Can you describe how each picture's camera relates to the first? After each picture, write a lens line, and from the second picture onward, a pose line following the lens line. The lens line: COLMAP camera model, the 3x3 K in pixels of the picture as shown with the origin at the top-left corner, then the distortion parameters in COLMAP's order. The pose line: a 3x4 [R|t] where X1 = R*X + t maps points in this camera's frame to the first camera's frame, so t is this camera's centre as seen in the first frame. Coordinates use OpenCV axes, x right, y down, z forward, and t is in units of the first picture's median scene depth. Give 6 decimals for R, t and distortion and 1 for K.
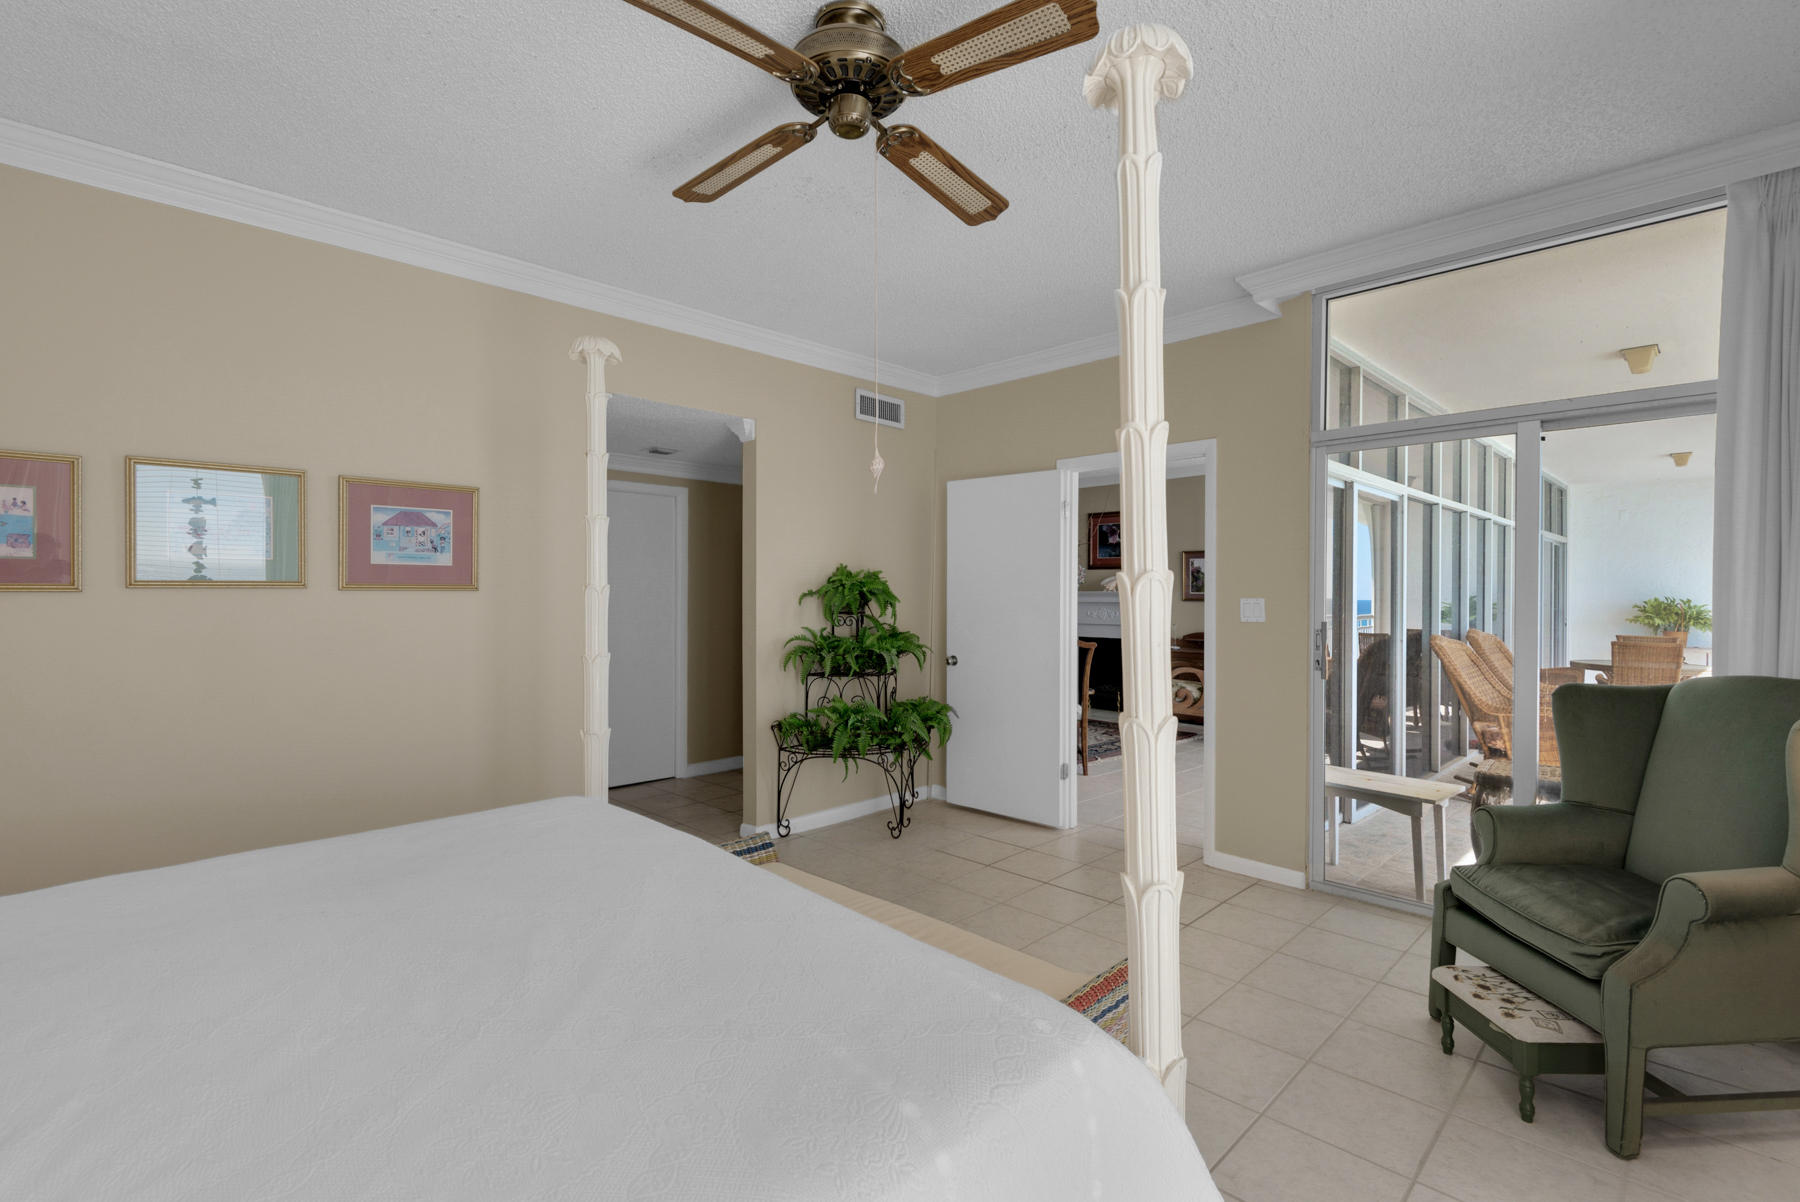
lens RADIAL K [[821.3, 0, 900.0], [0, 821.3, 601.0], [0, 0, 1]] dist [0.036347, -0.014308]
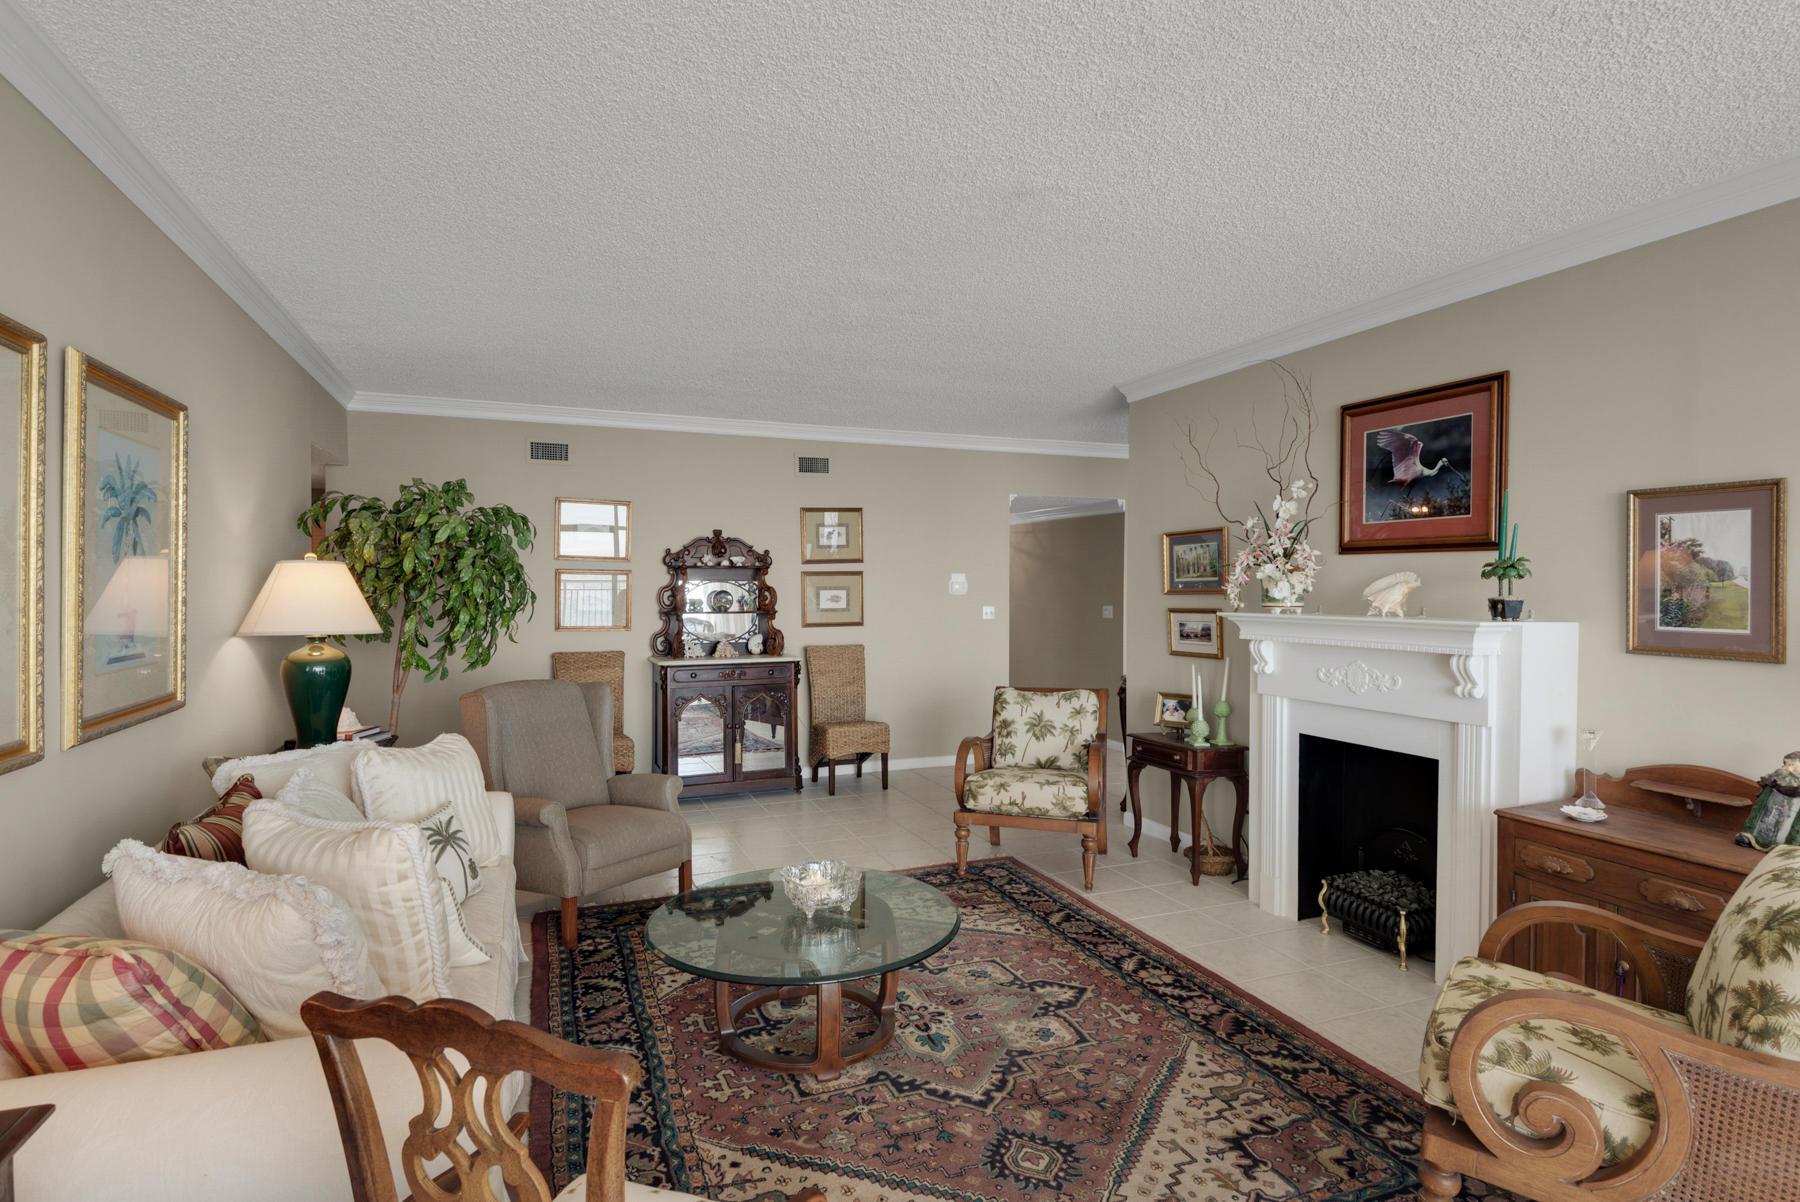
lens RADIAL K [[932.3, 0, 900.0], [0, 932.3, 601.0], [0, 0, 1]] dist [0.042541, -0.028075]
pose [[0.922499, 0.005809, -0.385955, 0.213718], [-0.003877, 0.999976, 0.005783, -0.018891], [0.385980, -0.003839, 0.922499, 0.534671]]
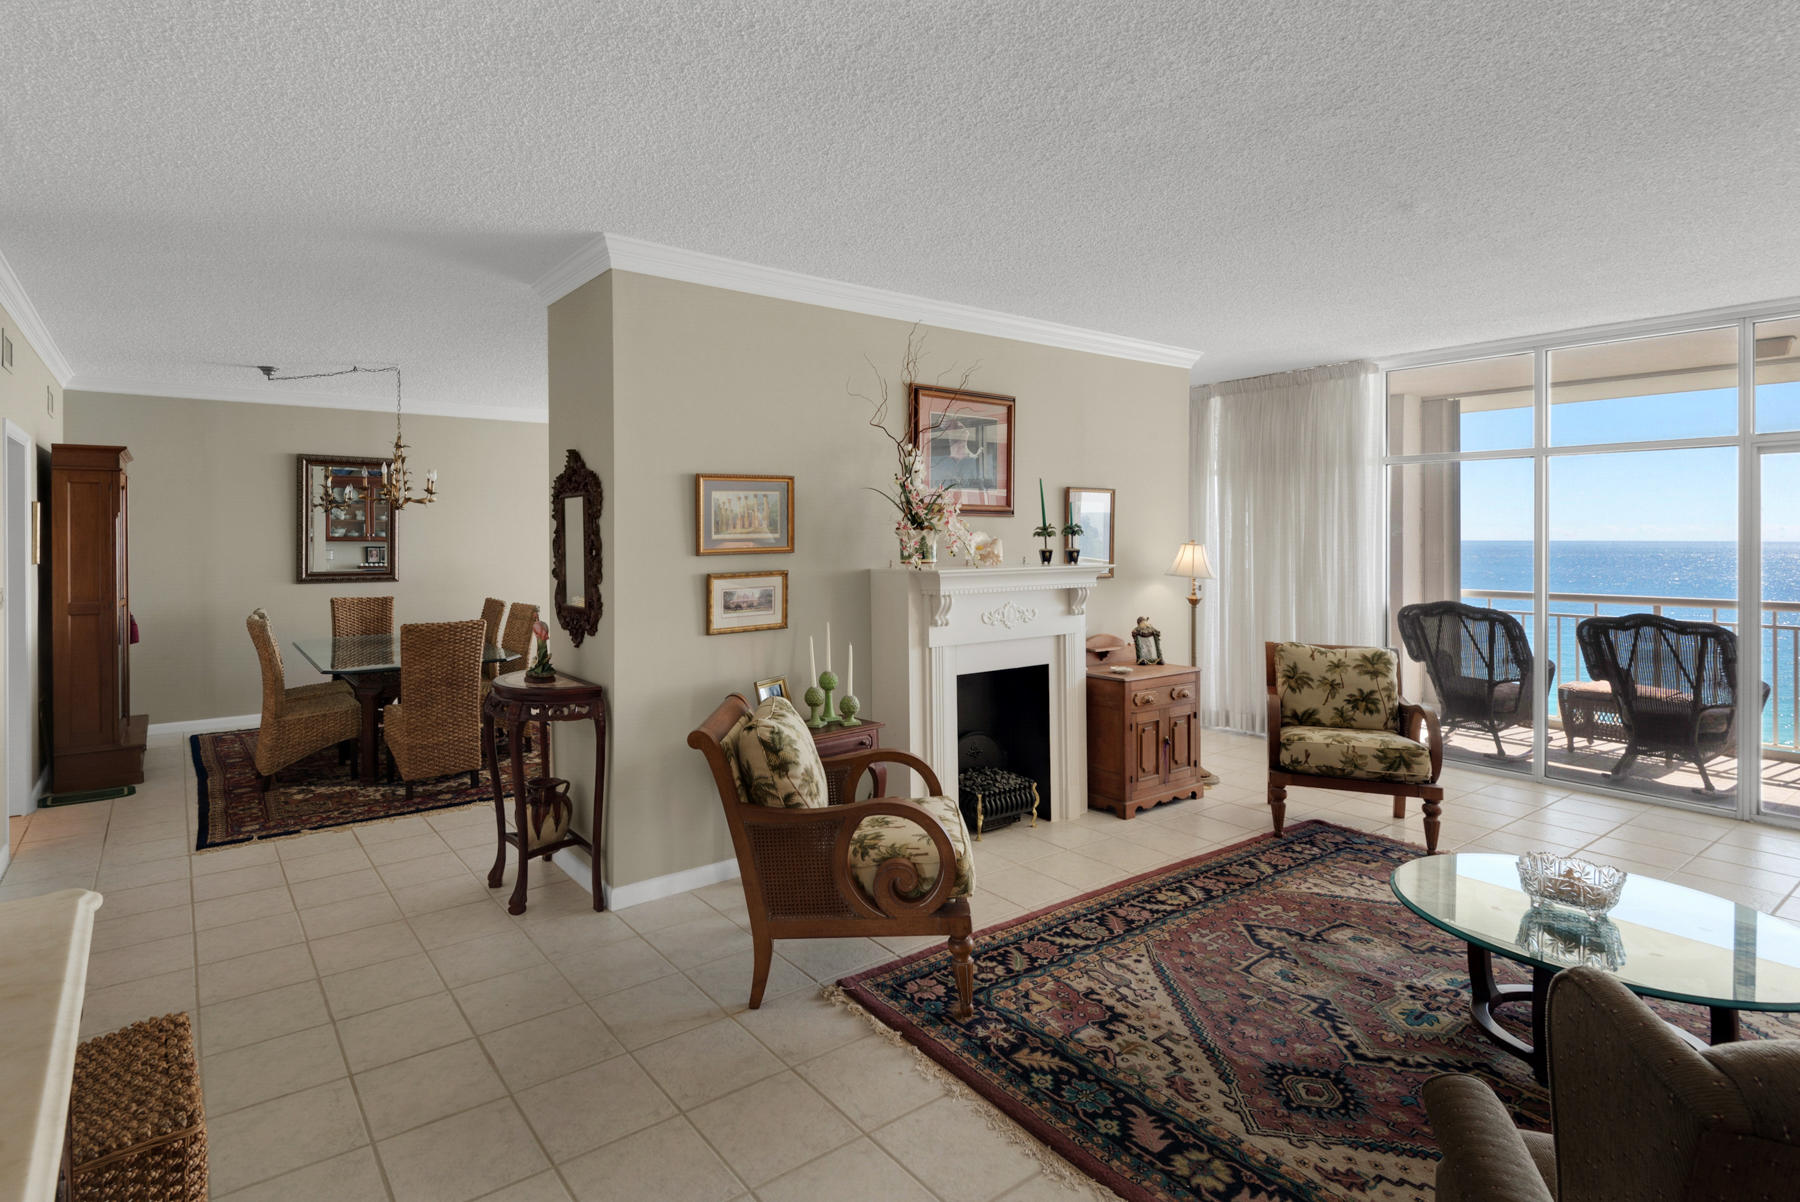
lens RADIAL K [[875.5, 0, 819.5], [0, 875.5, 537.7], [0, 0, 1]] dist [-0.000125, -0.000727]
pose [[0.180172, -0.004410, 0.983625, -0.226078], [0.013853, 0.999902, 0.001945, -0.028201], [-0.983538, 0.013276, 0.180216, 0.984554]]
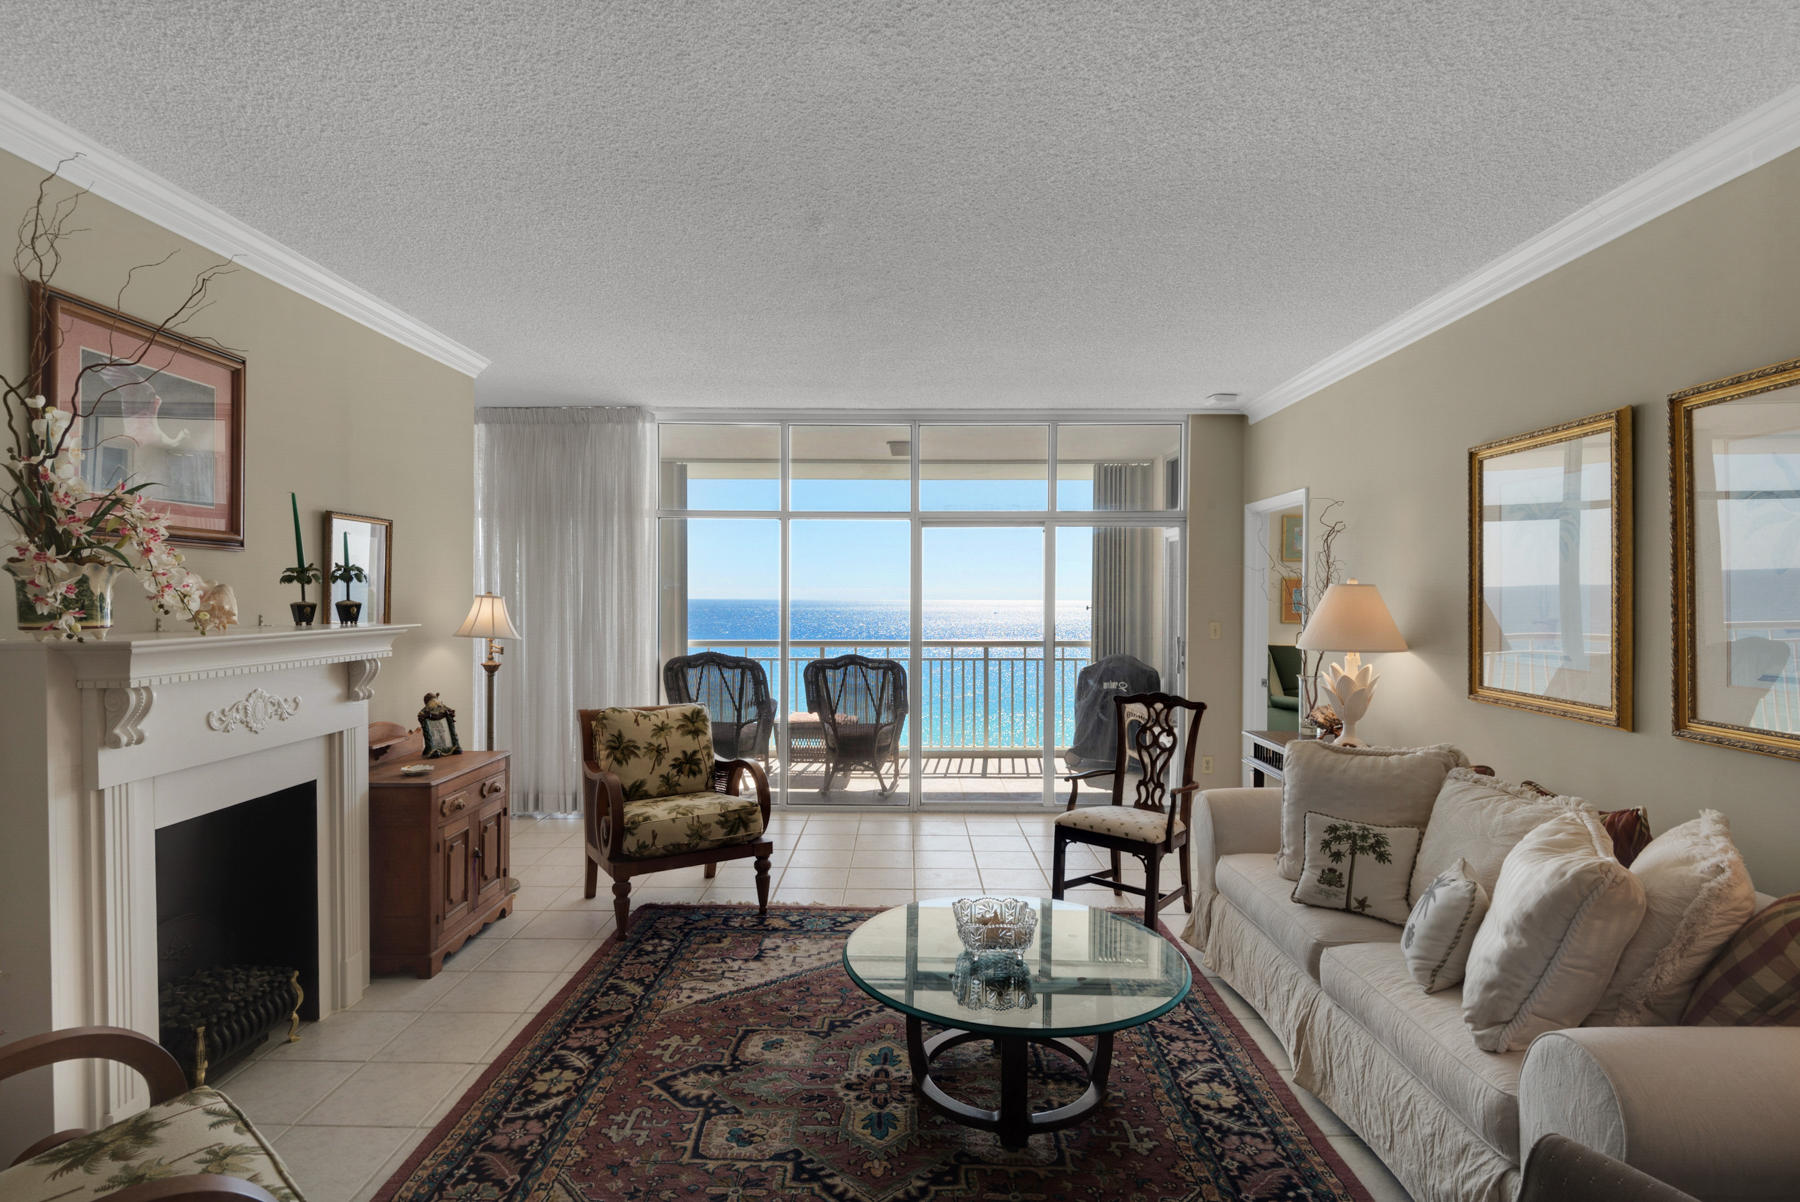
lens RADIAL K [[888.6, 0, 879.8], [0, 888.6, 602.3], [0, 0, 1]] dist [0.026247, -0.026222]
pose [[-0.690179, -0.010157, 0.723567, -0.100315], [0.004460, 0.999823, 0.018290, -0.024142], [-0.723625, 0.015850, -0.690012, 1.020945]]
